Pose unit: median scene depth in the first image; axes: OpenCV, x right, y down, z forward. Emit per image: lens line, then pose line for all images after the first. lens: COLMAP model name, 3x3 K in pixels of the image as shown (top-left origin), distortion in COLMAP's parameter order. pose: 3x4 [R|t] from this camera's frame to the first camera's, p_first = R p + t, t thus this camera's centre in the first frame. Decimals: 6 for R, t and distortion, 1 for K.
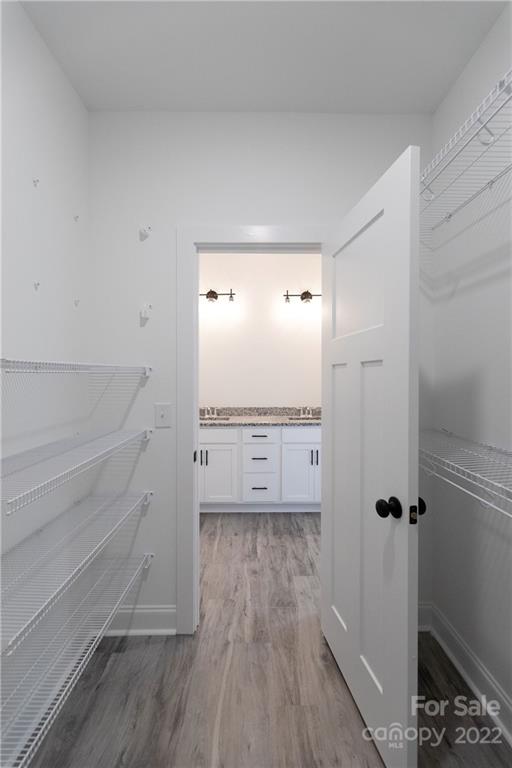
lens RADIAL K [[309.7, 0, 254.9], [0, 309.7, 381.4], [0, 0, 1]] dist [0.000916, -0.000327]
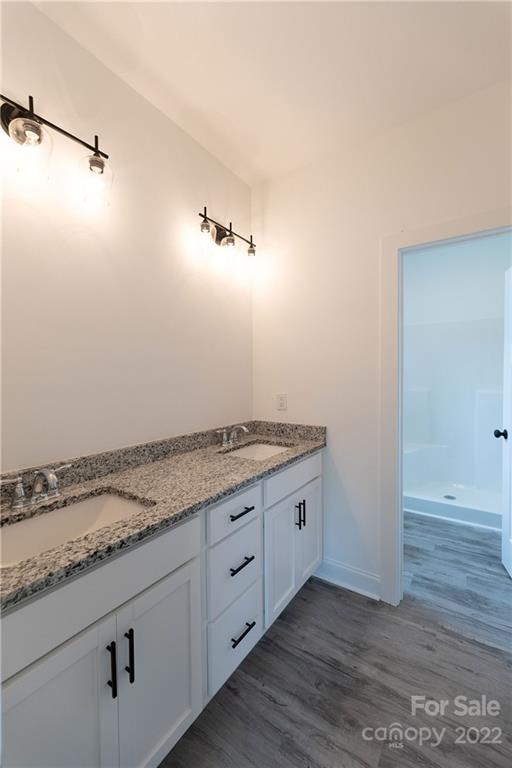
lens RADIAL K [[309.7, 0, 256.6], [0, 309.7, 379.4], [0, 0, 1]] dist [0.000916, -0.000327]
pose [[0.561916, -0.017278, 0.827014, -0.327533], [0.014393, 0.999835, 0.011109, -0.013243], [-0.827069, 0.005660, 0.562071, 0.747662]]
